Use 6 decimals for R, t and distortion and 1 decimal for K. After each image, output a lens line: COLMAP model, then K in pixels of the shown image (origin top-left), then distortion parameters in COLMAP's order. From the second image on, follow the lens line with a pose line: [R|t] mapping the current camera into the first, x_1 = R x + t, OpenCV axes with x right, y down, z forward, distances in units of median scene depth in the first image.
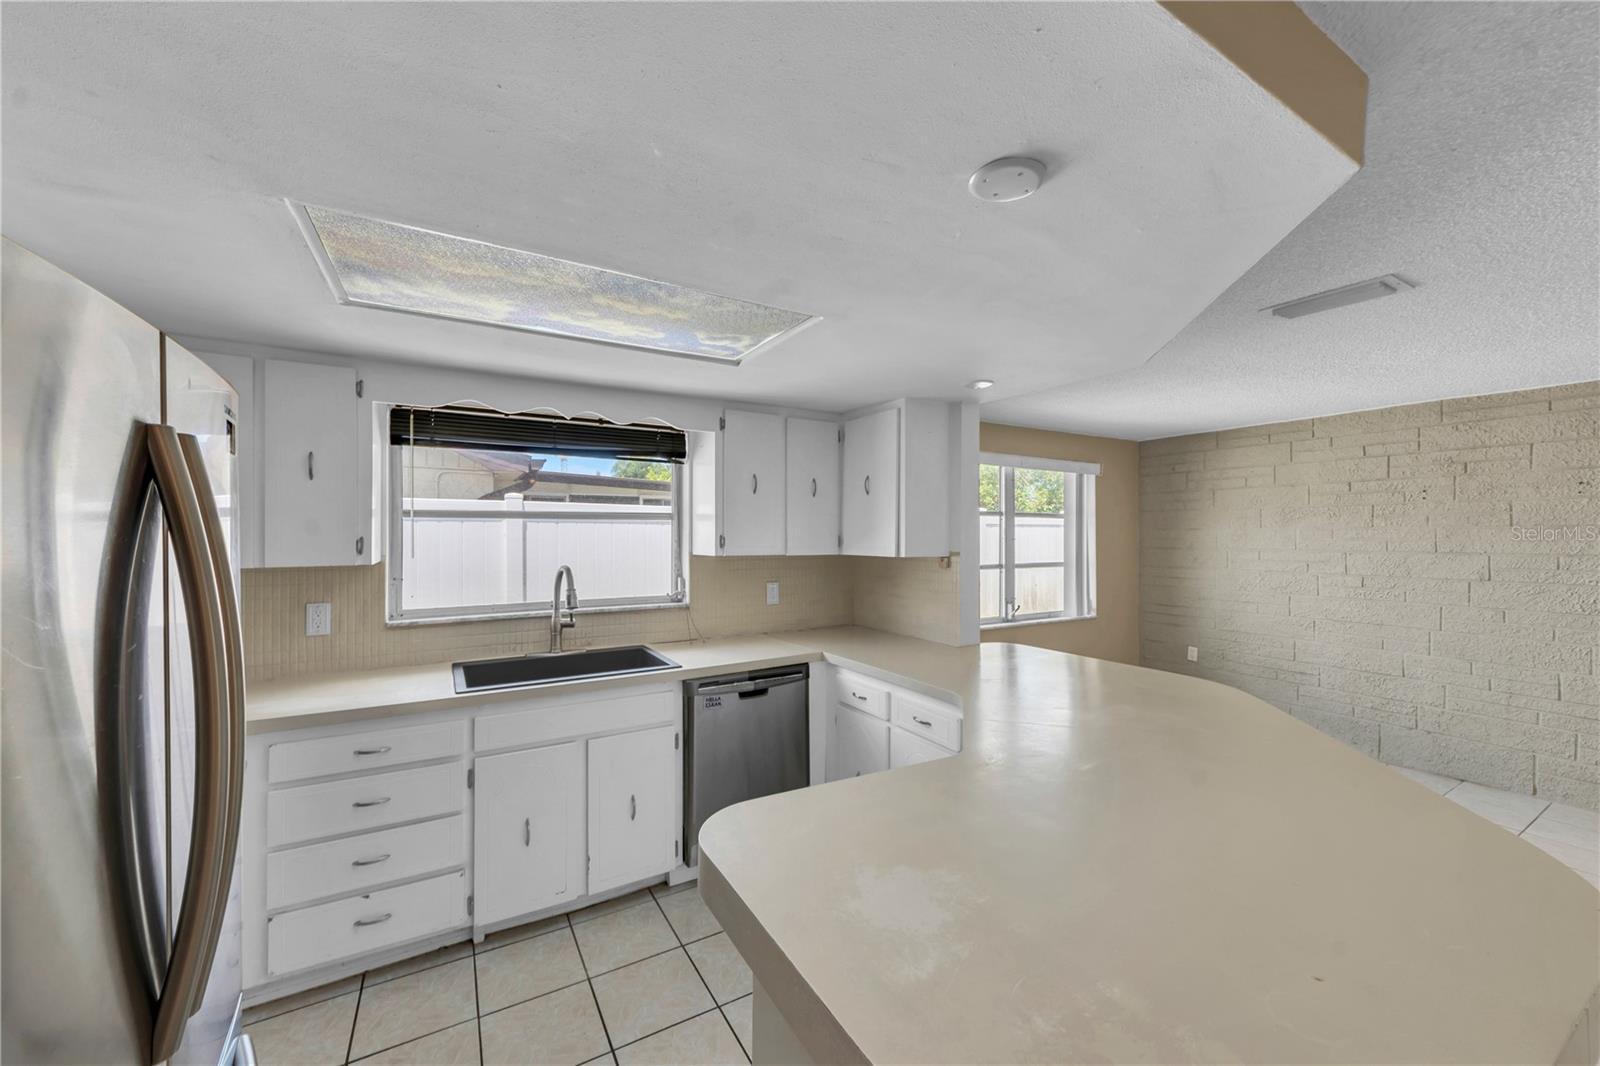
lens RADIAL K [[597.4, 0, 766.9], [0, 597.4, 538.3], [0, 0, 1]] dist [0.002719, 0.001686]
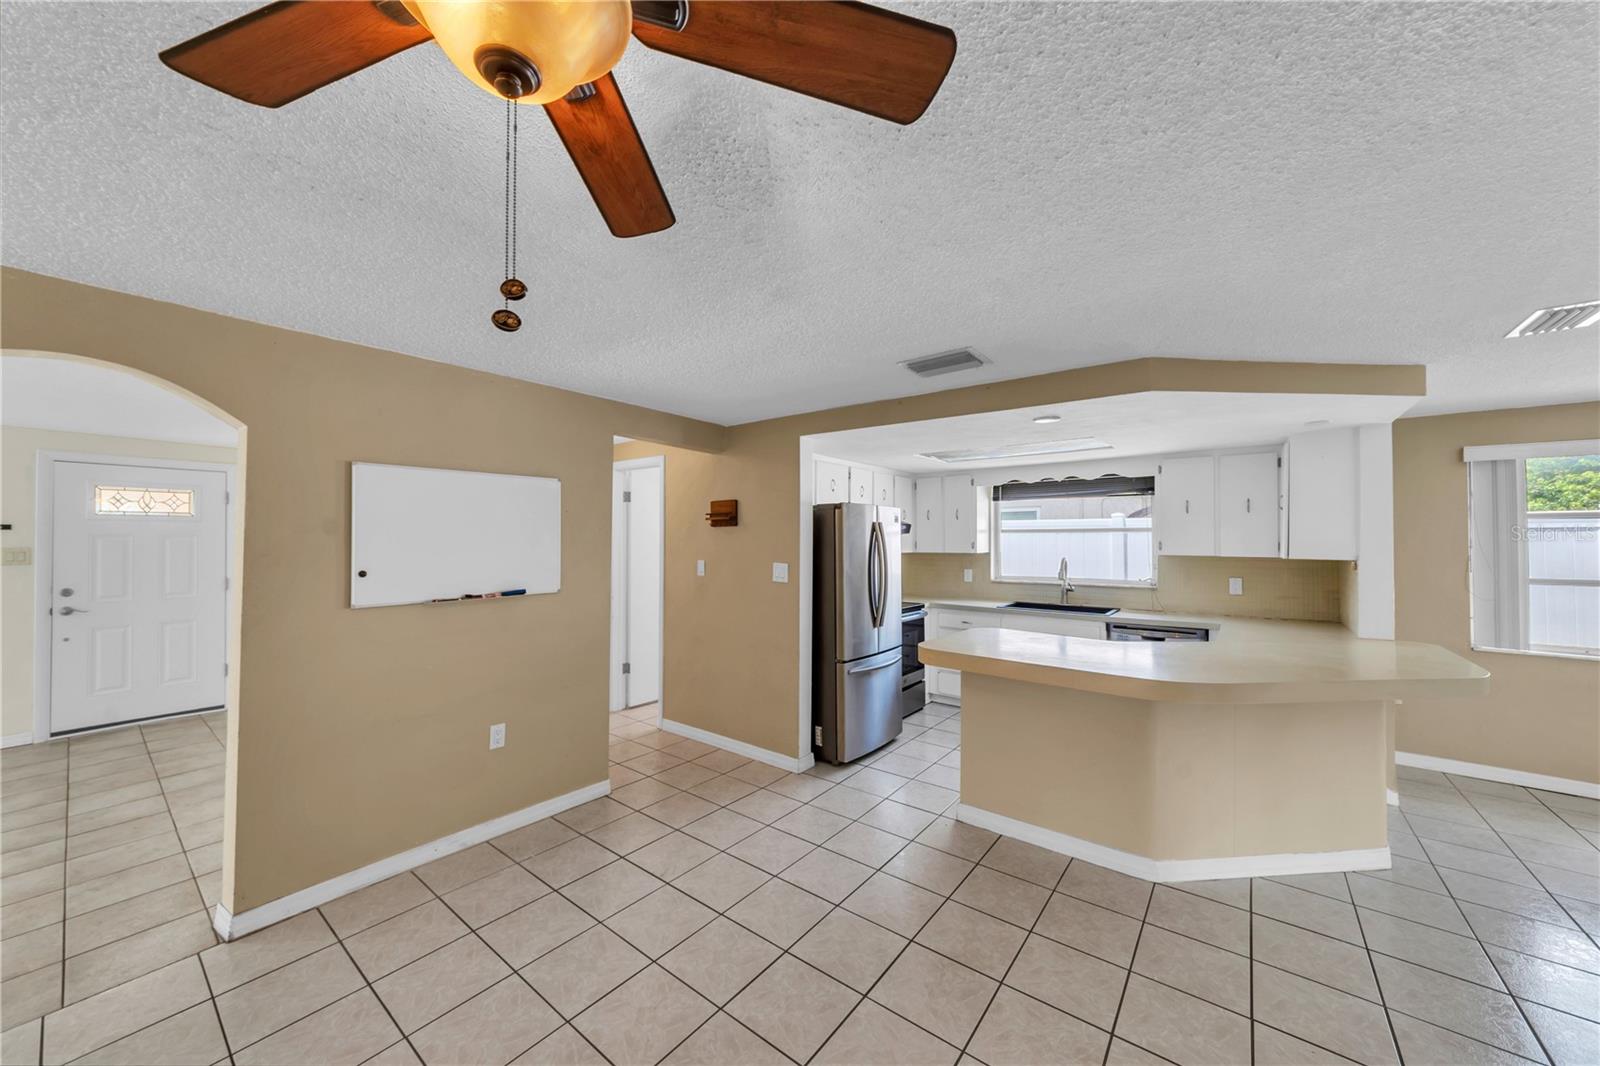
lens RADIAL K [[597.4, 0, 791.5], [0, 597.4, 525.2], [0, 0, 1]] dist [0.002719, 0.001686]
pose [[0.368891, -0.025041, -0.929135, 0.811363], [-0.010812, 0.999454, -0.031229, 0.009588], [0.929410, 0.021566, 0.368419, -0.369334]]
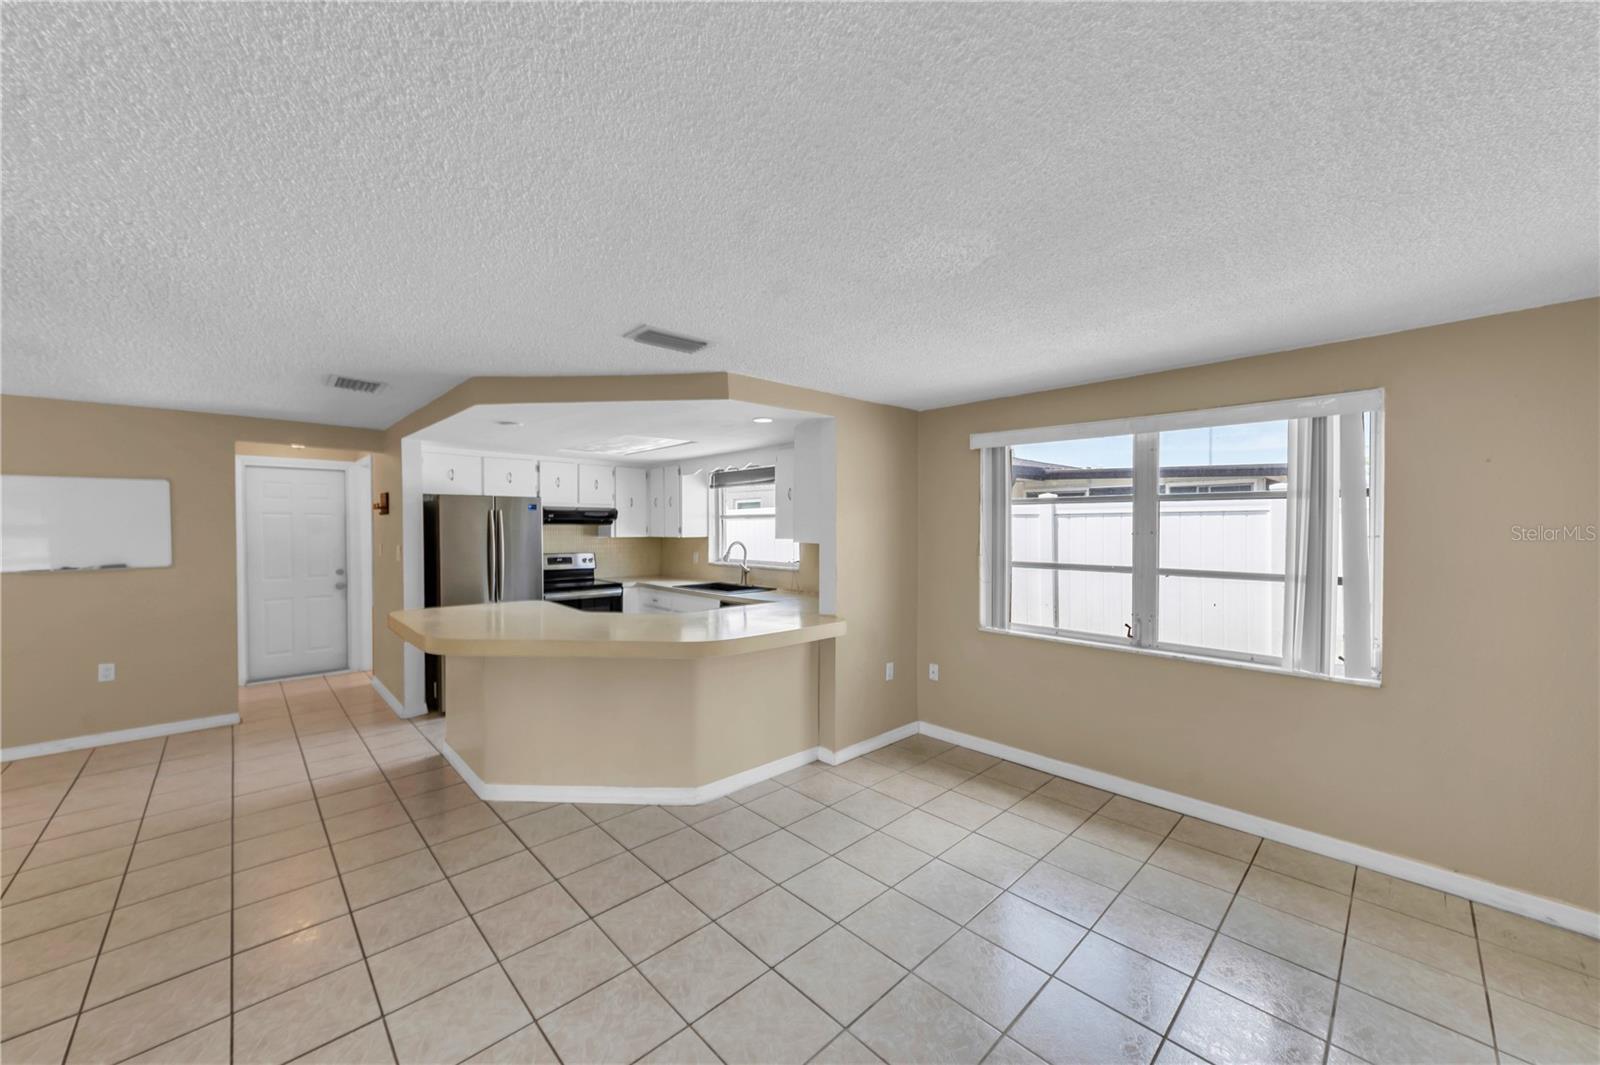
lens RADIAL K [[597.4, 0, 807.7], [0, 597.4, 536.8], [0, 0, 1]] dist [0.002719, 0.001686]
pose [[0.247668, 0.015542, -0.968720, 1.245380], [-0.010531, 0.999855, 0.013350, 0.001018], [0.968788, 0.006895, 0.247795, 0.535592]]
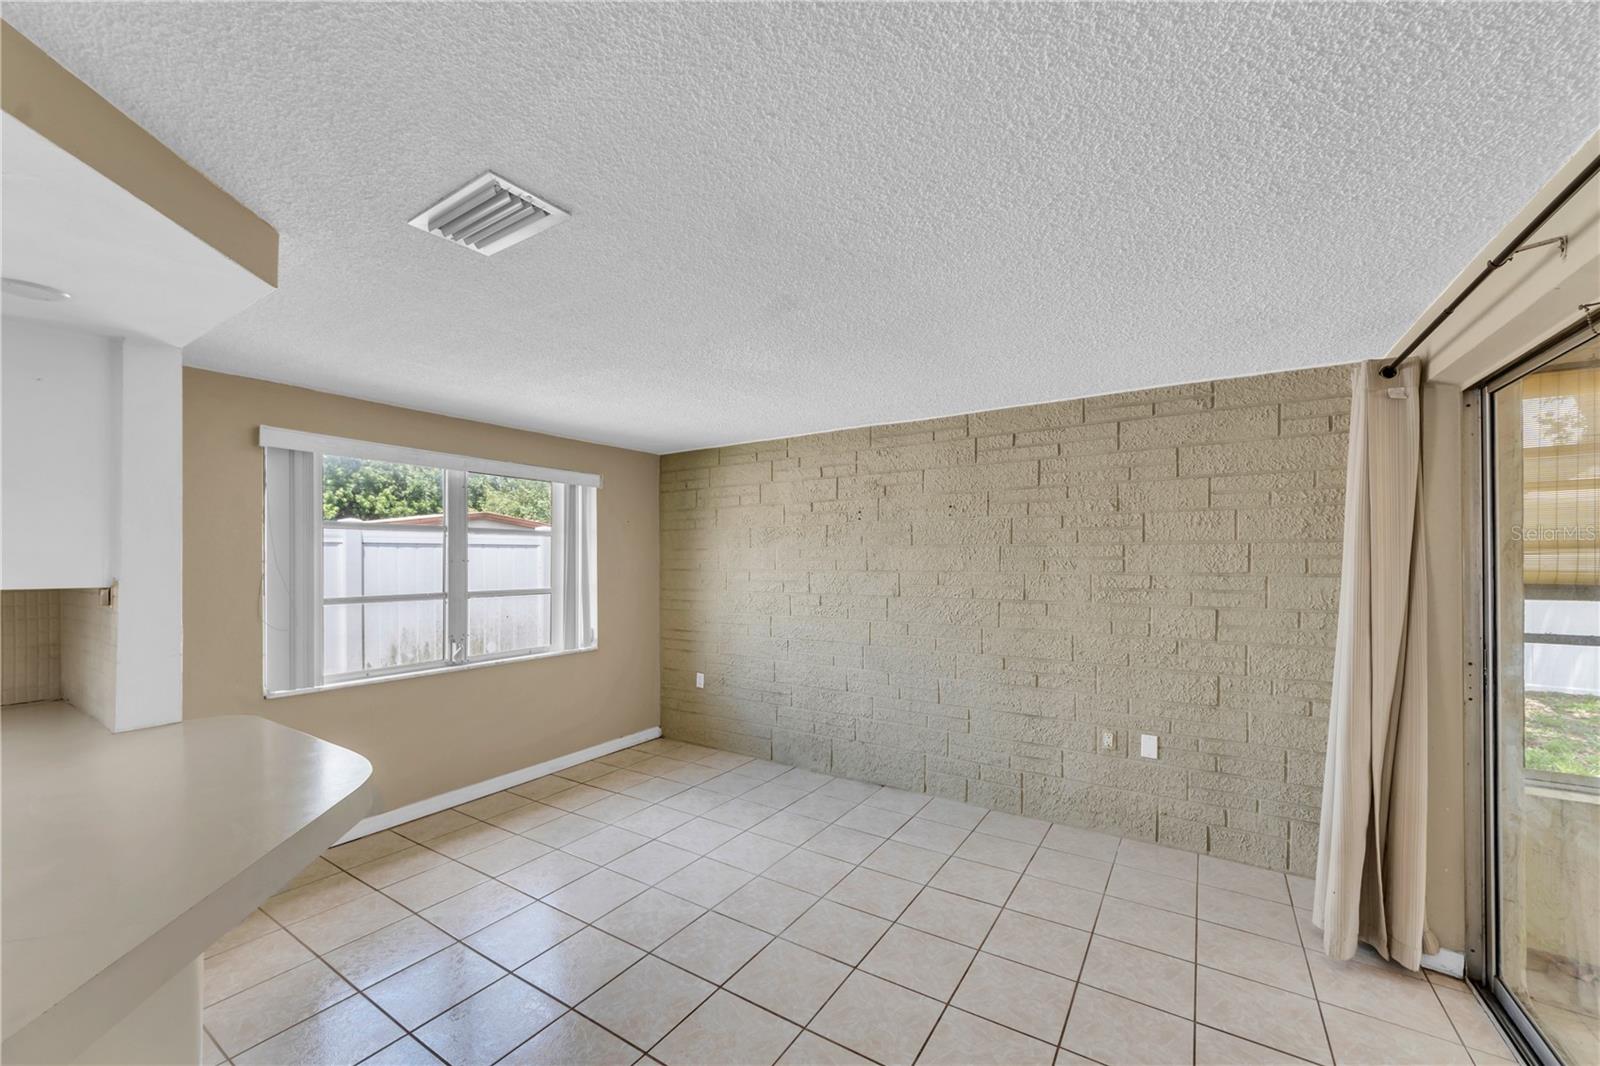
lens RADIAL K [[597.4, 0, 746.1], [0, 597.4, 563.1], [0, 0, 1]] dist [0.002719, 0.001686]
pose [[0.910885, -0.007786, 0.412587, 0.524422], [0.007696, 0.999969, 0.001880, 0.007367], [-0.412589, 0.001463, 0.910916, 0.145625]]
